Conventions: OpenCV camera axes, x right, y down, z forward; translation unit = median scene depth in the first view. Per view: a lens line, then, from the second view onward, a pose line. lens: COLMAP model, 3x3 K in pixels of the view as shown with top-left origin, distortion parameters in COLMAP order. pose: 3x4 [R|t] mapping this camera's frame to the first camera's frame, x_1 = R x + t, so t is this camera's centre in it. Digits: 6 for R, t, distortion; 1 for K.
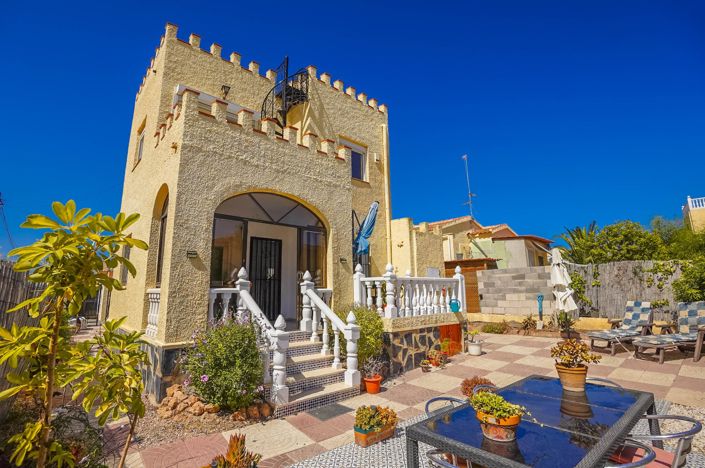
lens RADIAL K [[324.8, 0, 339.7], [0, 324.8, 233.3], [0, 0, 1]] dist [-0.064894, 0.021533]
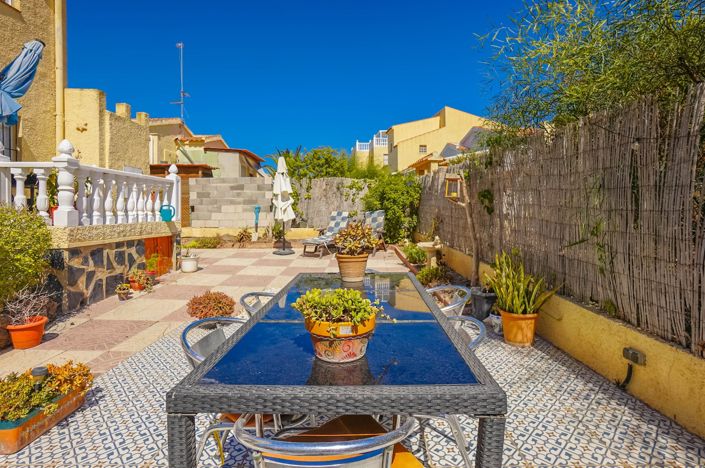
lens RADIAL K [[352.9, 0, 353.1], [0, 352.9, 217.4], [0, 0, 1]] dist [-0.048651, 0.022643]
pose [[0.643573, 0.000597, 0.765385, 0.002820], [-0.148833, 0.981009, 0.124380, 0.069637], [-0.750775, -0.193962, 0.631440, 0.139565]]
